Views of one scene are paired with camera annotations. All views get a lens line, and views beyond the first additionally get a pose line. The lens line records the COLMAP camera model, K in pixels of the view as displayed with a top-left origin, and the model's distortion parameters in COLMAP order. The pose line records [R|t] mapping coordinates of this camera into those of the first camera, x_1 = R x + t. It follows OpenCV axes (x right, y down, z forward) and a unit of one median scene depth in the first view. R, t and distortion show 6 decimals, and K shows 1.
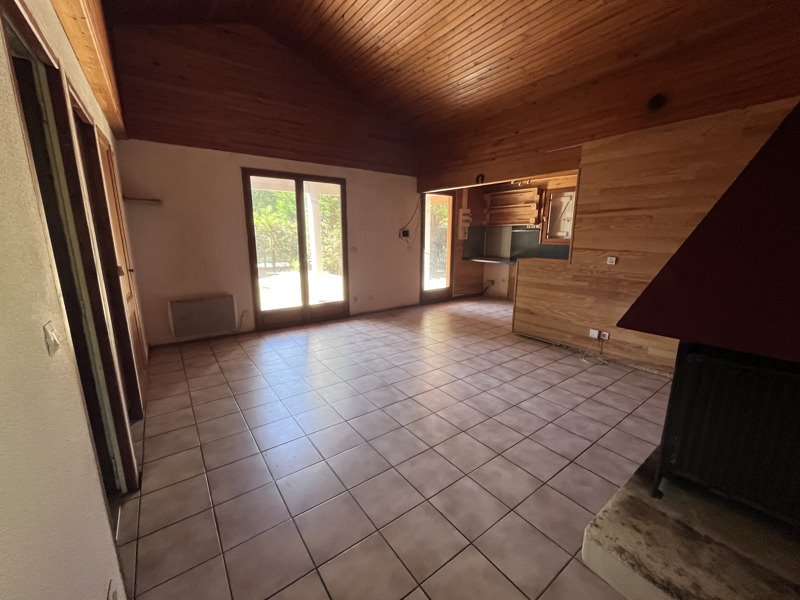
lens RADIAL K [[323.7, 0, 398.0], [0, 323.7, 302.3], [0, 0, 1]] dist [-0.003039, -0.000411]
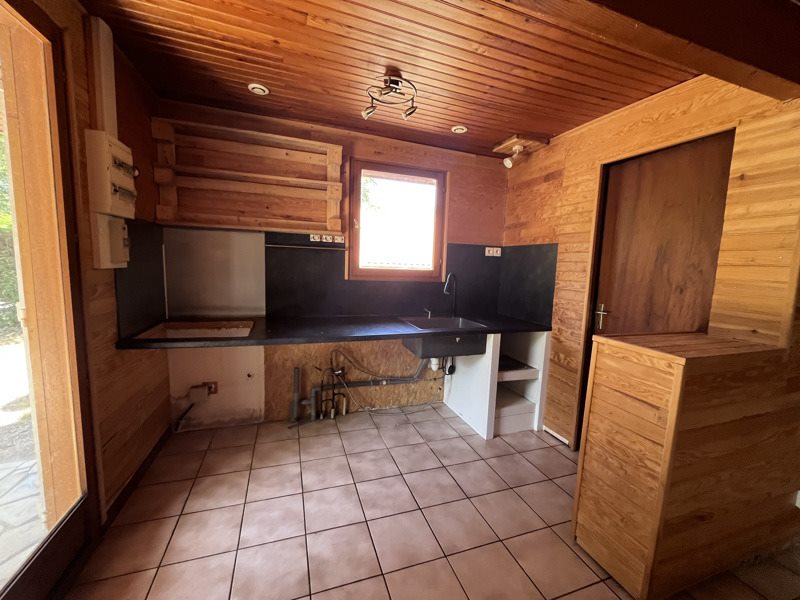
lens RADIAL K [[323.7, 0, 398.0], [0, 323.7, 302.3], [0, 0, 1]] dist [-0.003039, -0.000411]
pose [[0.295878, -0.104009, 0.949546, 0.058878], [0.157139, 0.985812, 0.059017, -0.270652], [-0.942212, 0.131748, 0.308024, 1.320035]]
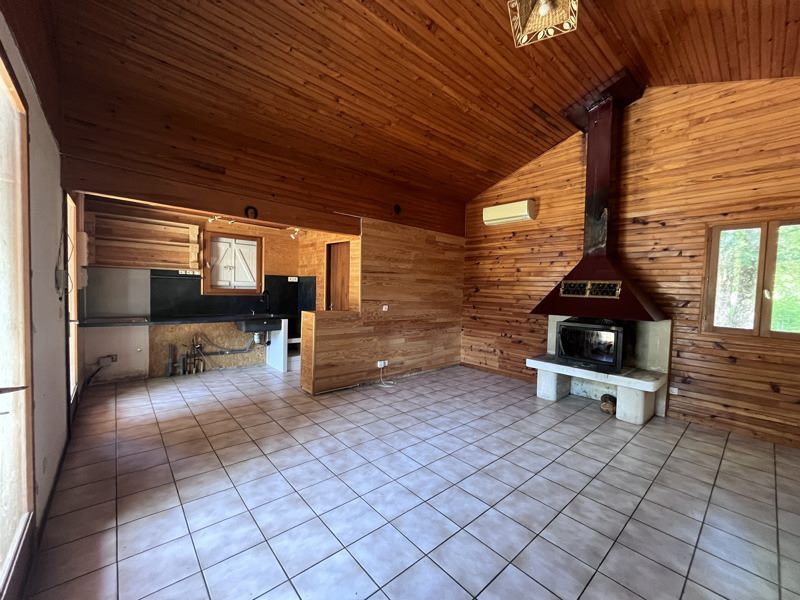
lens RADIAL K [[323.7, 0, 398.0], [0, 323.7, 302.3], [0, 0, 1]] dist [-0.003039, -0.000411]
pose [[-0.089431, -0.045747, 0.994942, -0.664162], [0.170863, 0.983431, 0.060576, -0.210102], [-0.981228, 0.175417, -0.080132, 0.973551]]
